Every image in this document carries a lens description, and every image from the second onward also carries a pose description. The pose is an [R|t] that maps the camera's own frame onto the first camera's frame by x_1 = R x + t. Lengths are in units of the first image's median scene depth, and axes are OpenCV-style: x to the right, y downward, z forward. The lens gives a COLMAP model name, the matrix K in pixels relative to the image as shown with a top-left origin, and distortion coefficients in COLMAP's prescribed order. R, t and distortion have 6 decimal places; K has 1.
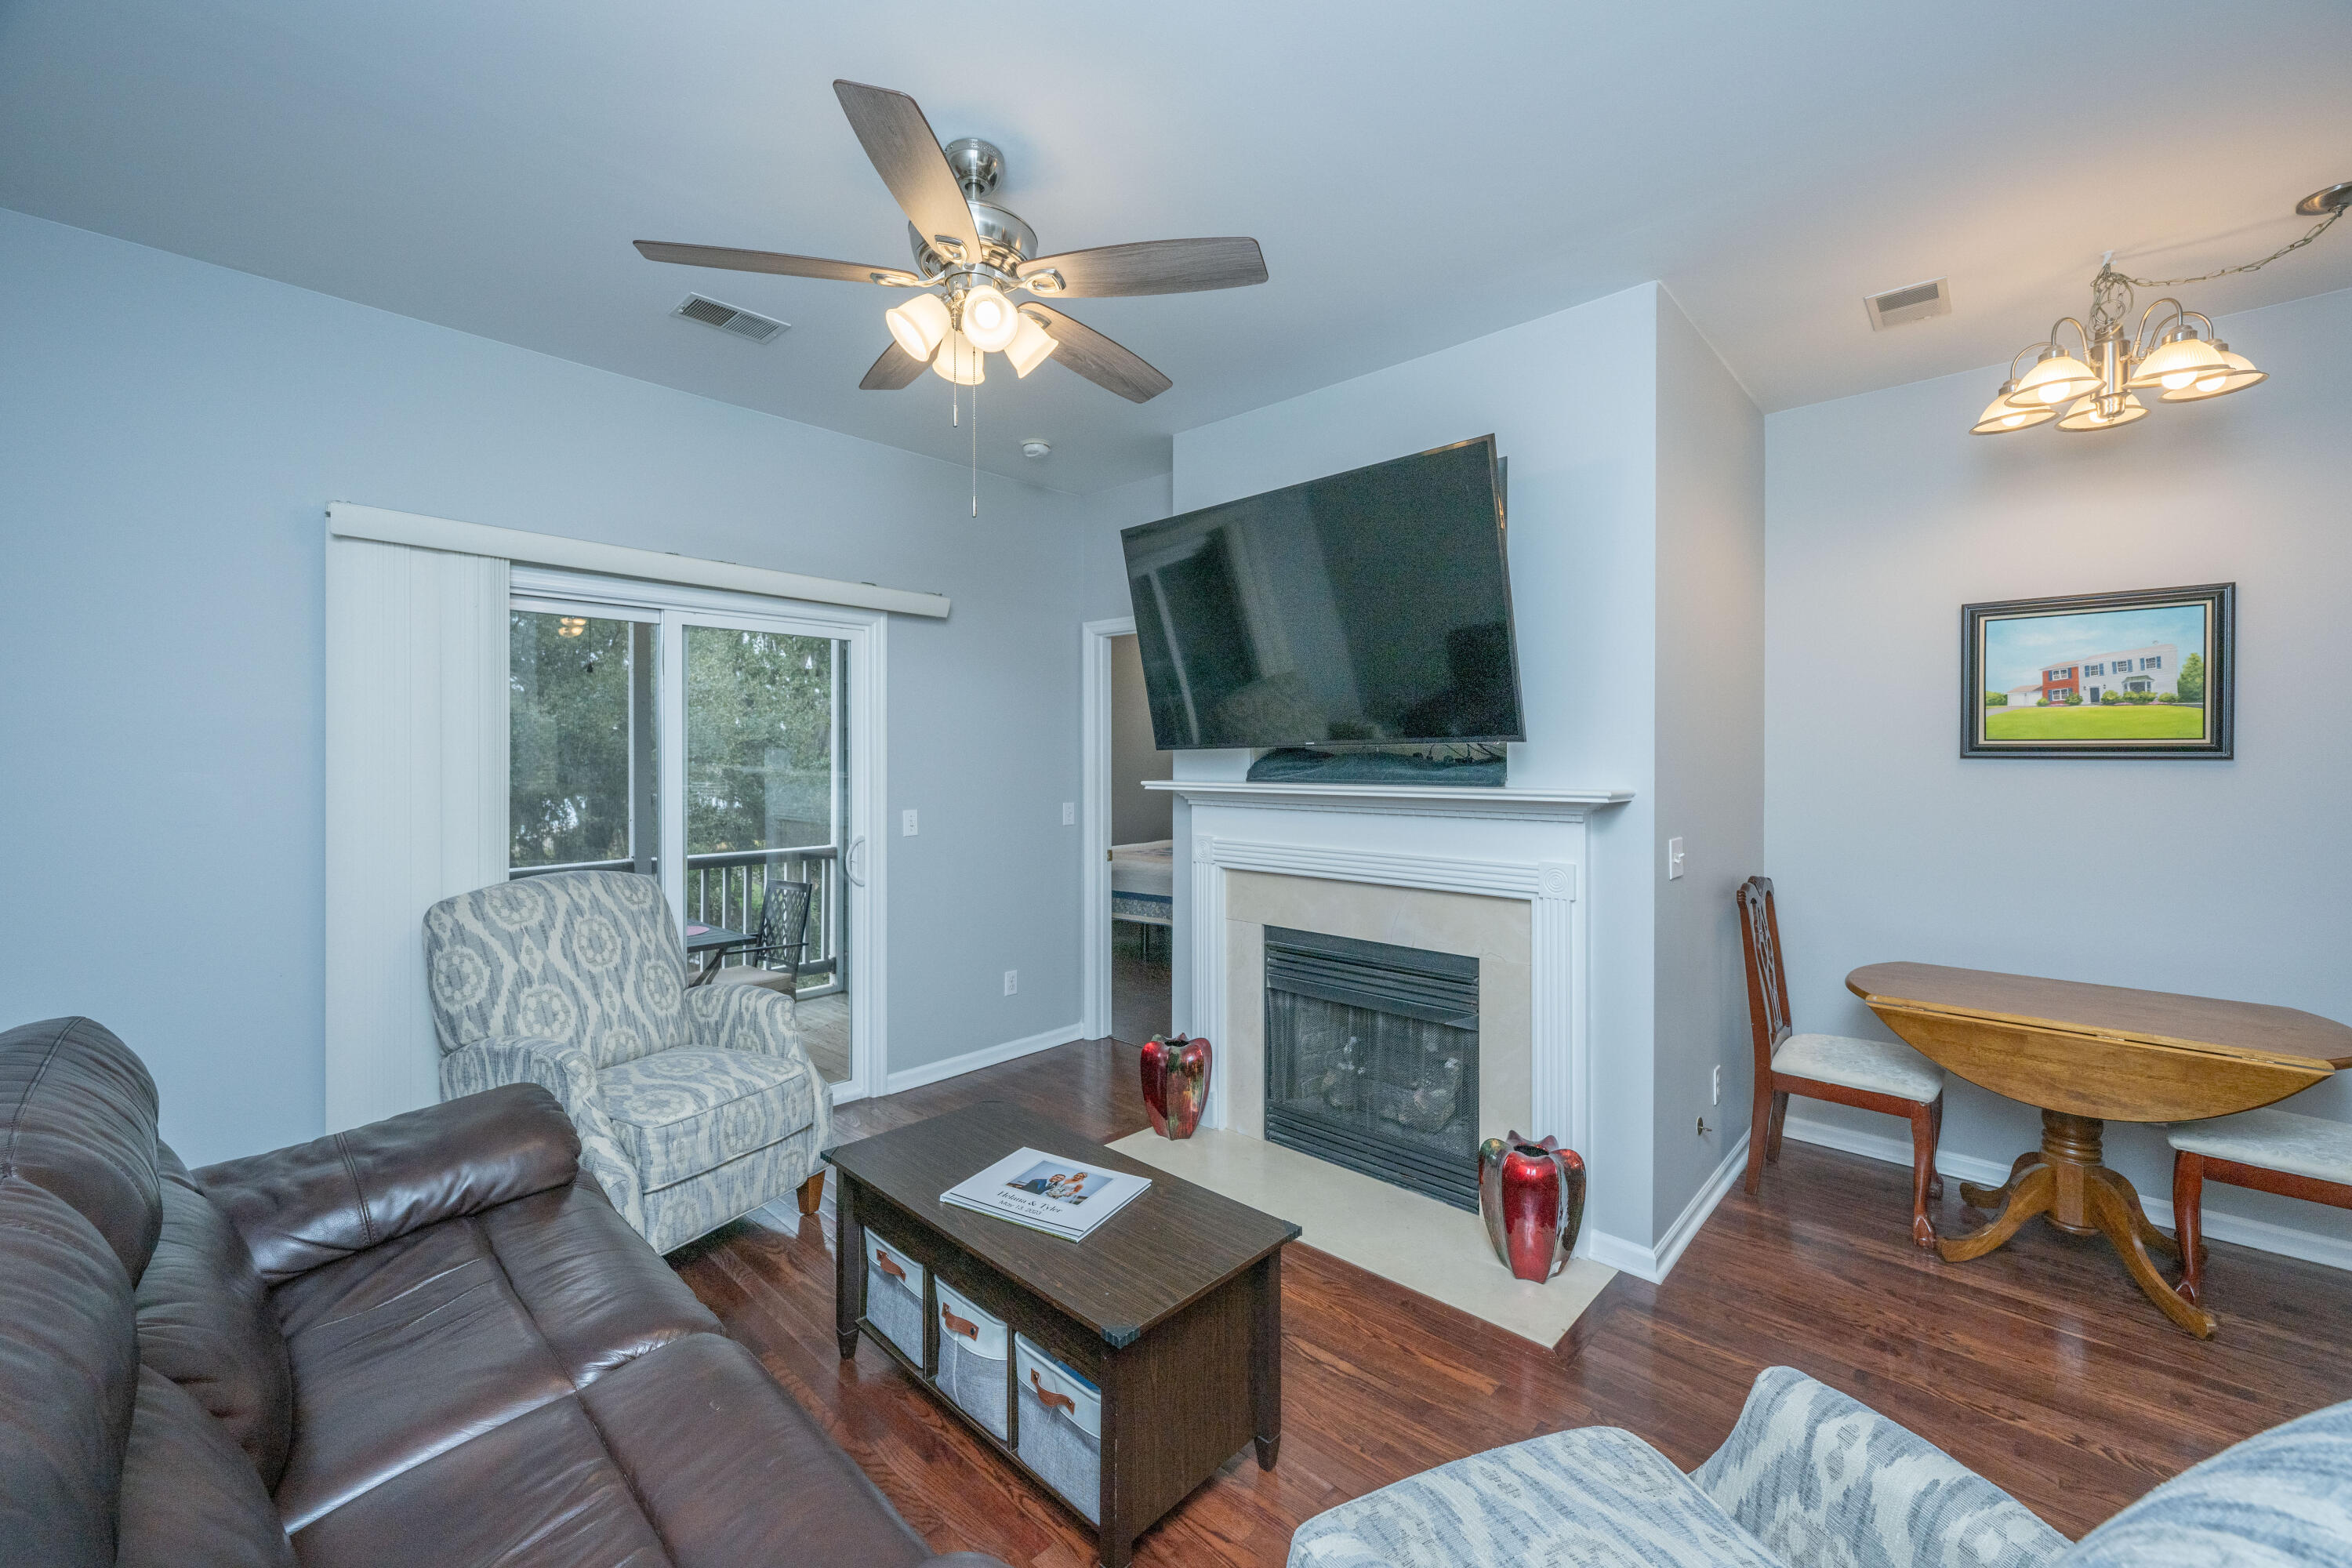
lens RADIAL K [[930.6, 0, 1166.4], [0, 930.6, 761.4], [0, 0, 1]] dist [-0.000420, -0.000052]
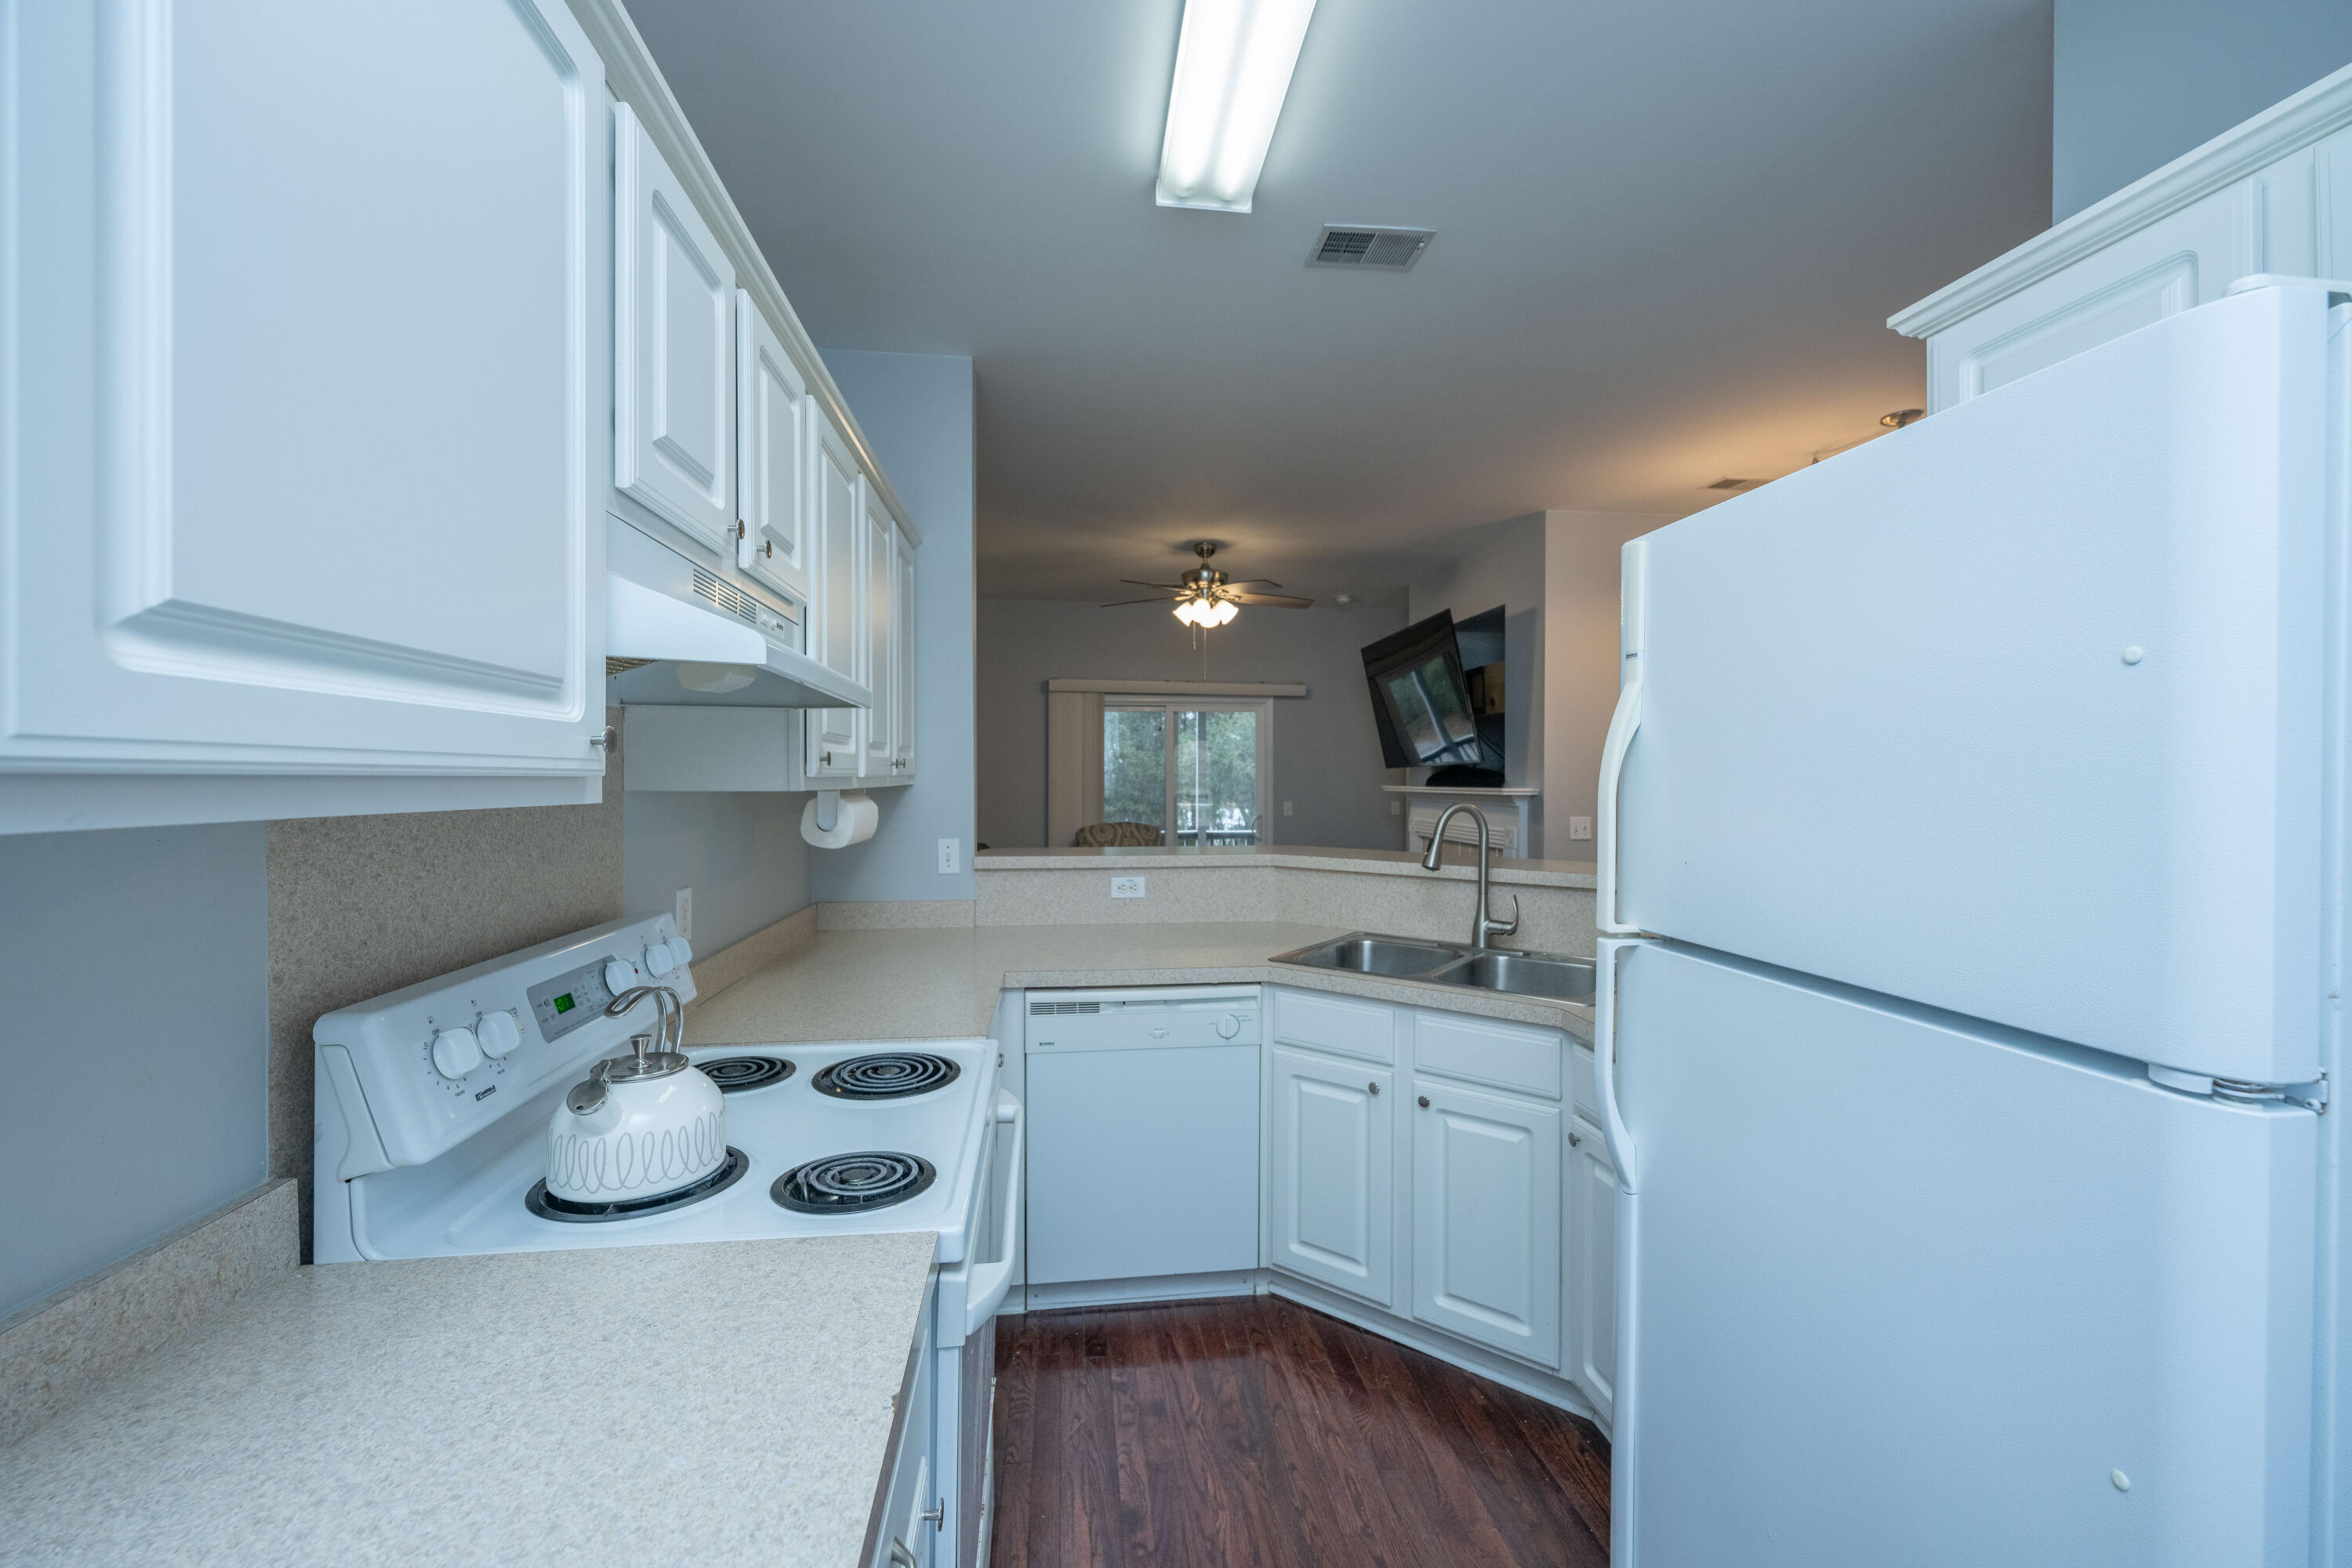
lens RADIAL K [[945.5, 0, 1176.0], [0, 945.5, 784.0], [0, 0, 1]] dist [0.000302, -0.000001]
pose [[0.777132, 0.004755, -0.629320, 1.095885], [-0.002748, 0.999988, 0.004162, 0.014530], [0.629332, -0.001505, 0.777135, -0.890538]]
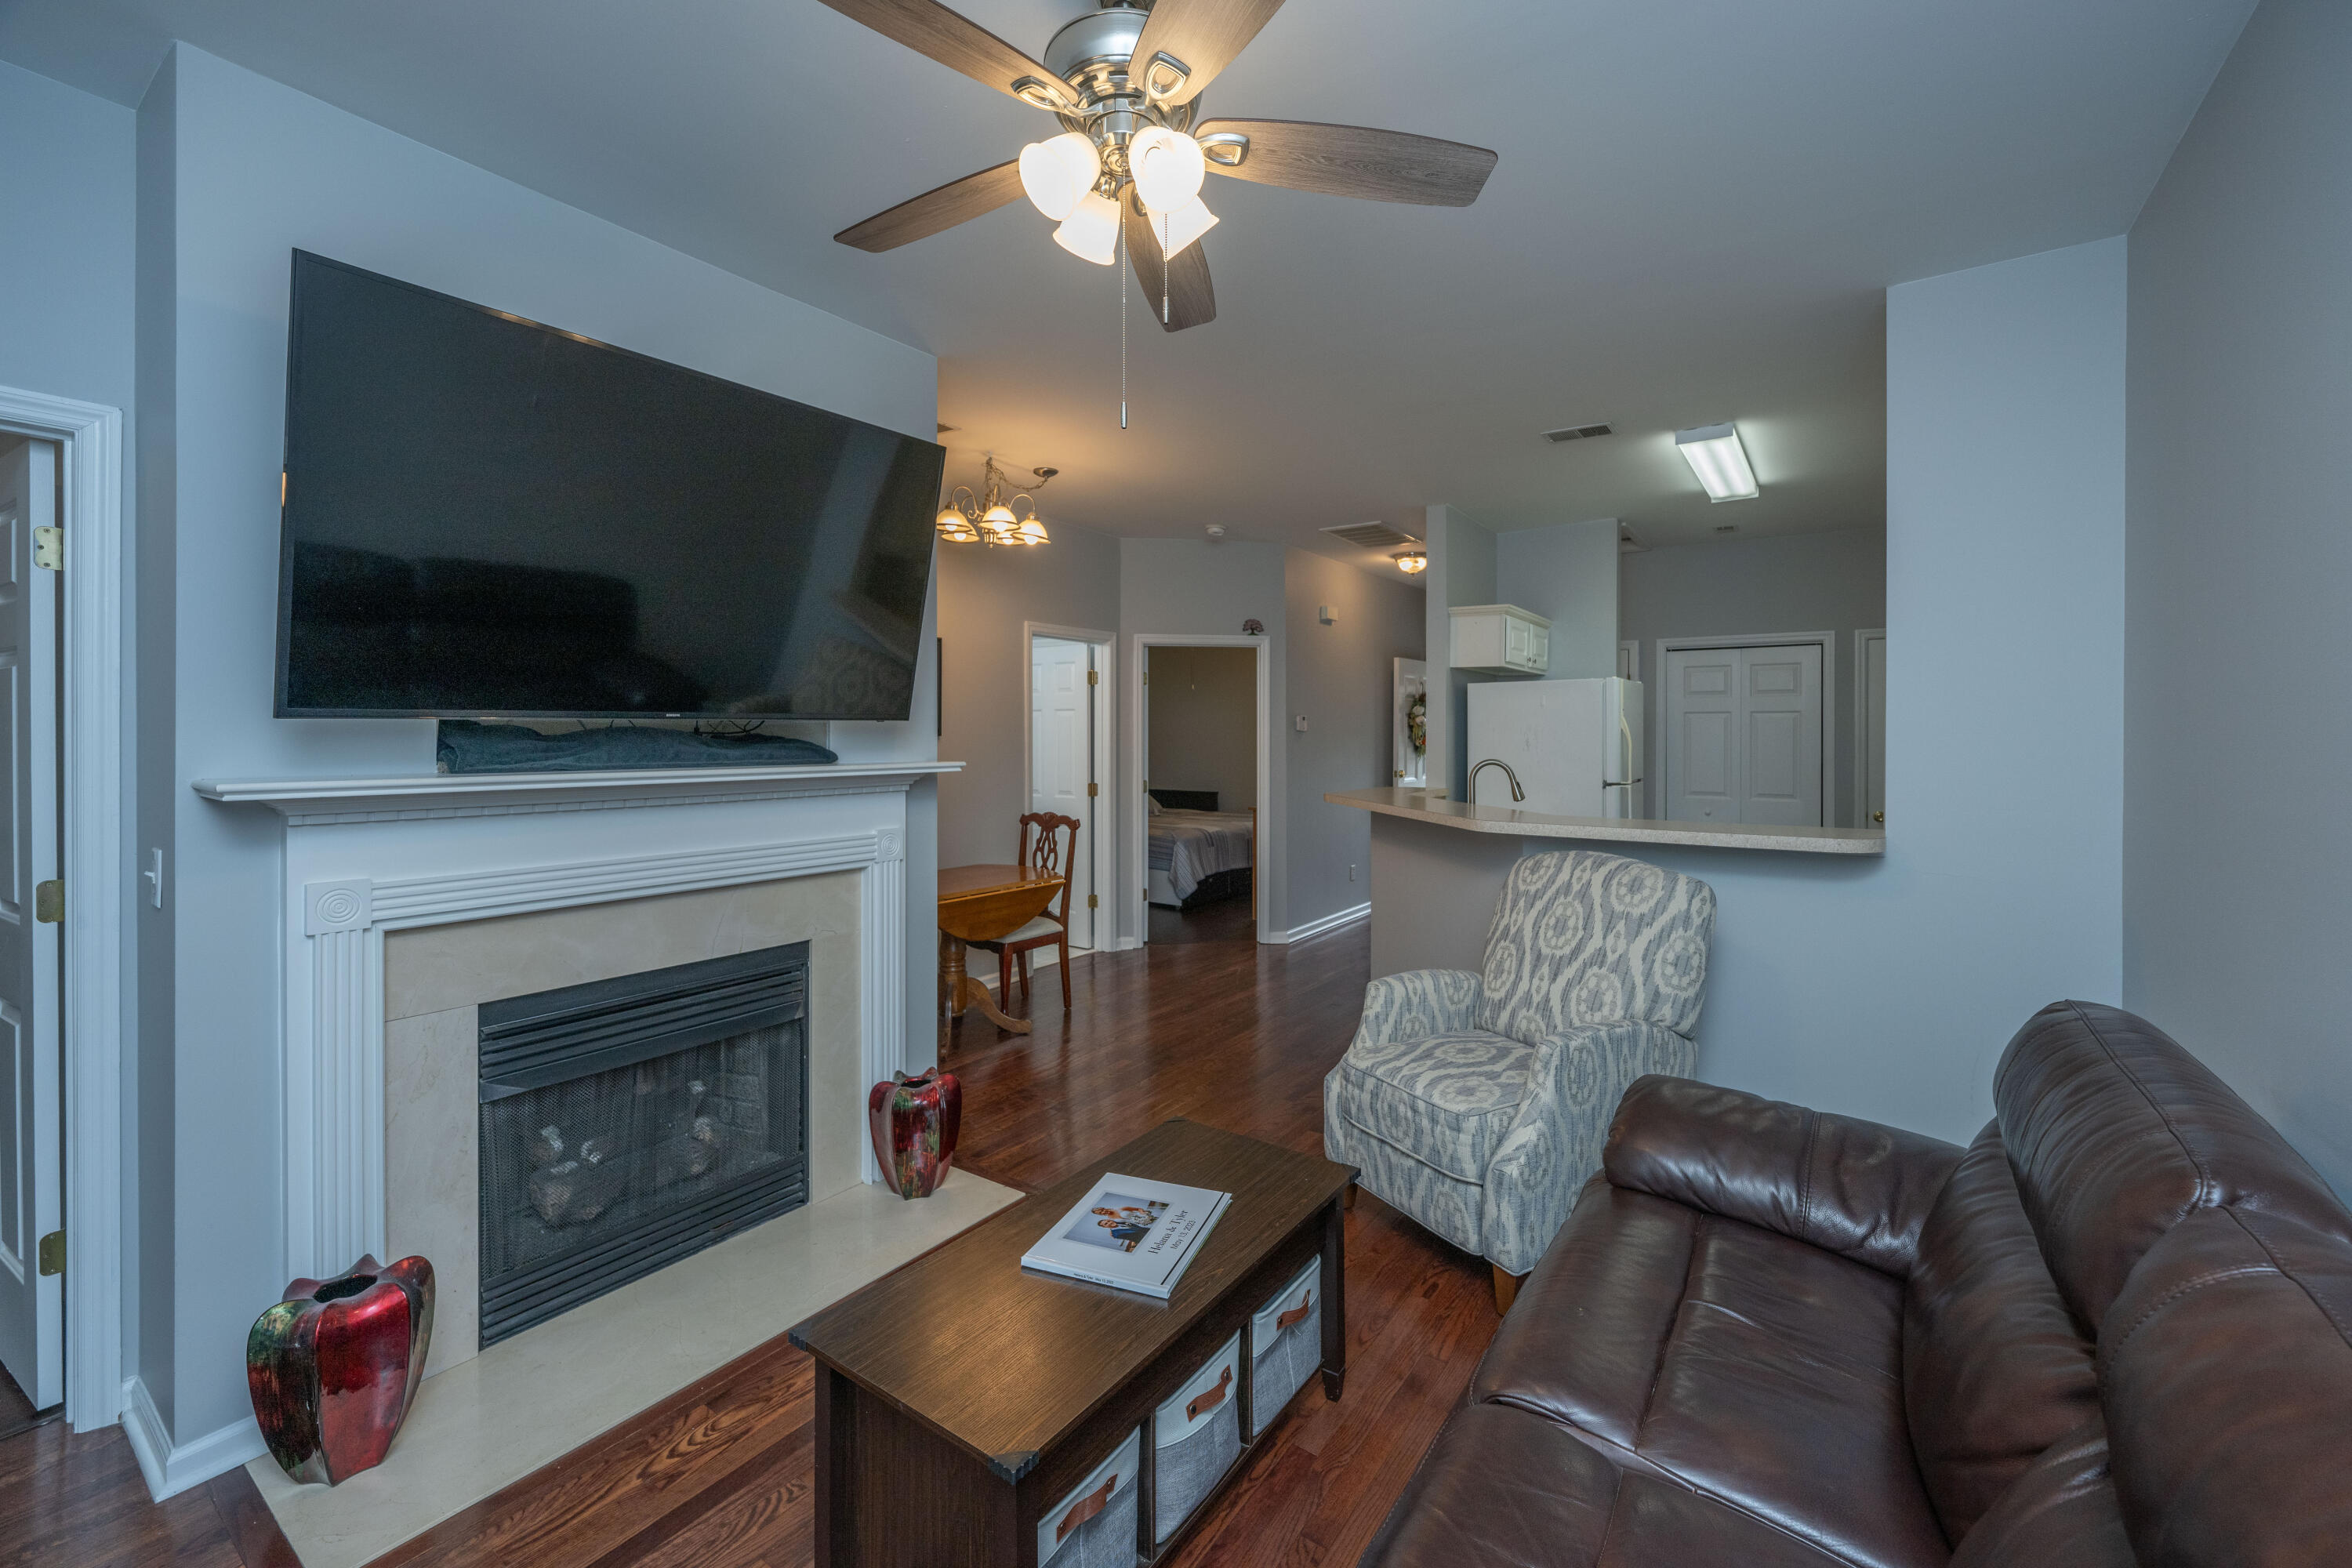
lens RADIAL K [[955.1, 0, 1182.2], [0, 955.1, 740.5], [0, 0, 1]] dist [-0.000592, -0.000992]
pose [[-0.151684, -0.004584, 0.988418, -0.793384], [0.003691, 0.999980, 0.005204, -0.002753], [-0.988422, 0.004438, -0.151664, 0.845691]]
